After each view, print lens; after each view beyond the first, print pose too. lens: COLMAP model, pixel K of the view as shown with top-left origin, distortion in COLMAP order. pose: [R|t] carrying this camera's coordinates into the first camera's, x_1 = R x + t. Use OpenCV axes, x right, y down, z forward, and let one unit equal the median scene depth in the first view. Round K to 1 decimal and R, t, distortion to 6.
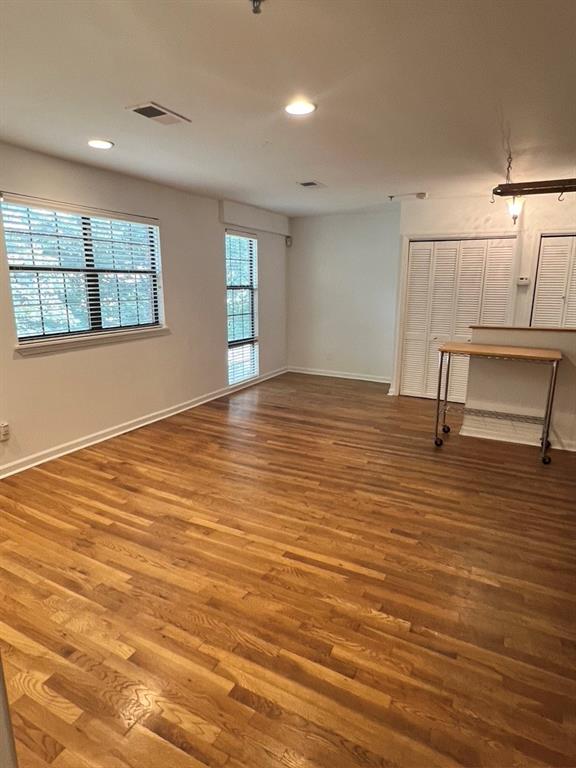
lens RADIAL K [[443.8, 0, 286.7], [0, 443.8, 379.2], [0, 0, 1]] dist [0.000044, -0.000675]
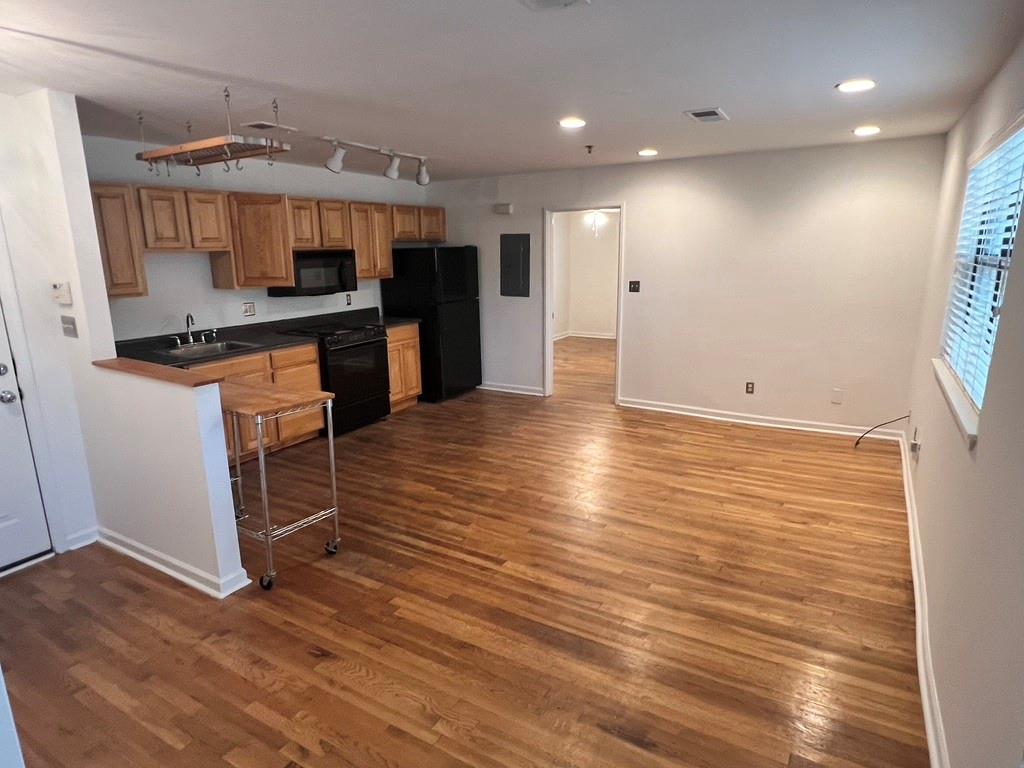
lens RADIAL K [[591.7, 0, 505.1], [0, 591.7, 385.5], [0, 0, 1]] dist [0.000044, -0.000675]
pose [[-0.997444, -0.009302, 0.070848, 0.063606], [0.022018, 0.903243, 0.428565, -0.479658], [-0.067979, 0.429029, -0.900729, 1.954739]]
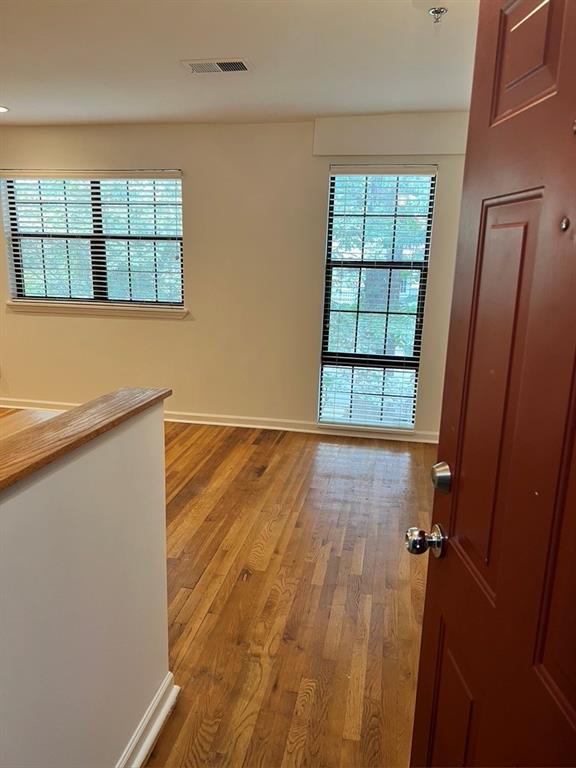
lens RADIAL K [[573.5, 0, 283.2], [0, 573.5, 390.5], [0, 0, 1]] dist [0.030207, -0.020739]
pose [[0.276227, 0.222442, -0.934996, 1.047141], [-0.227279, 0.960373, 0.161334, -0.253935], [0.933832, 0.167940, 0.315837, 1.203361]]
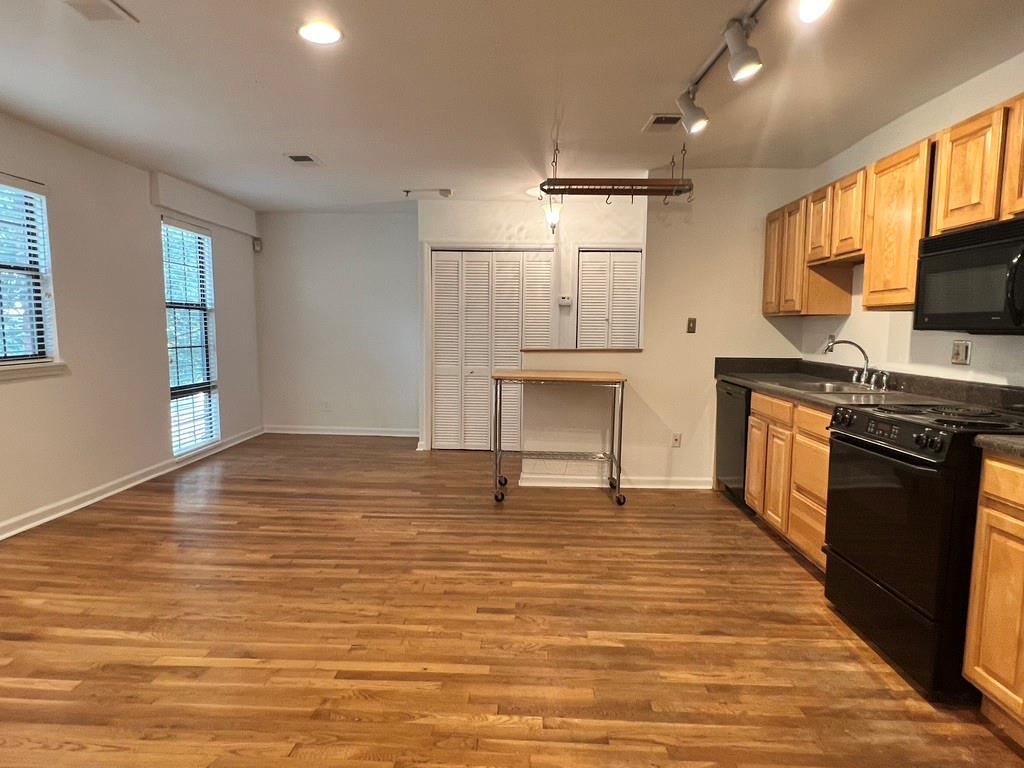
lens RADIAL K [[591.7, 0, 503.7], [0, 591.7, 391.4], [0, 0, 1]] dist [0.000044, -0.000675]
pose [[0.906083, -0.043155, 0.420893, -0.094918], [0.084953, 0.993082, -0.081061, 0.052616], [-0.414483, 0.109204, 0.903481, 0.051064]]
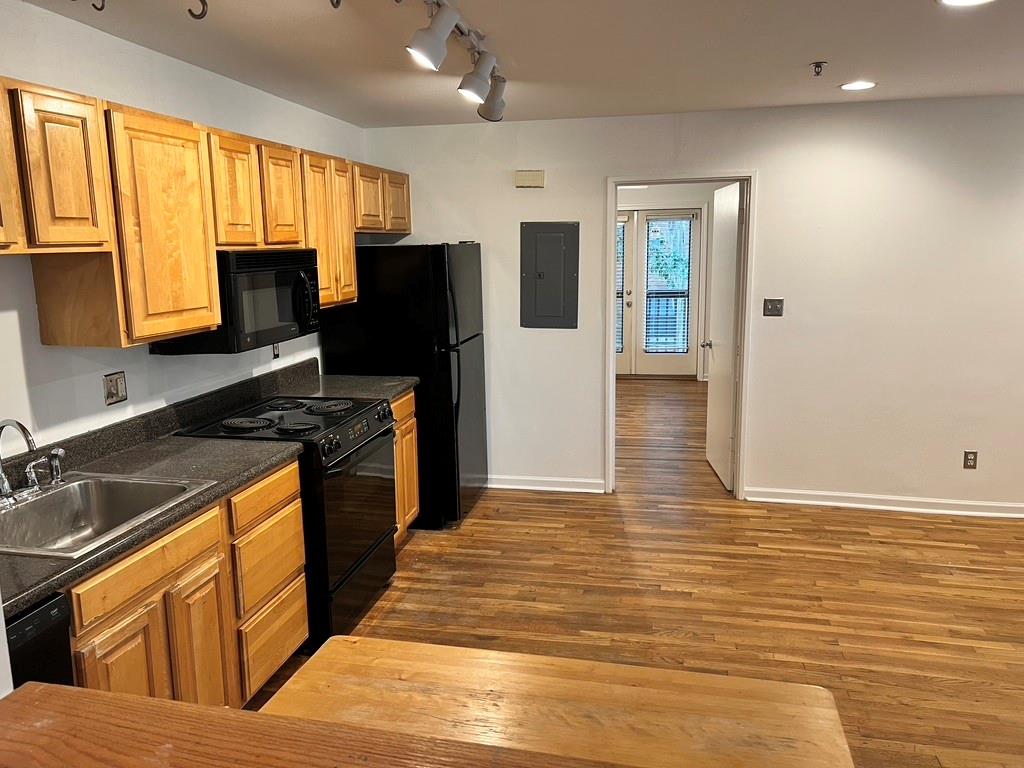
lens RADIAL K [[764.7, 0, 515.3], [0, 764.7, 387.4], [0, 0, 1]] dist [0.030207, -0.020739]
pose [[-0.963160, 0.054616, -0.263324, 0.639434], [-0.052235, 0.922519, 0.382400, -0.360494], [0.263806, 0.382067, -0.885681, 1.391746]]
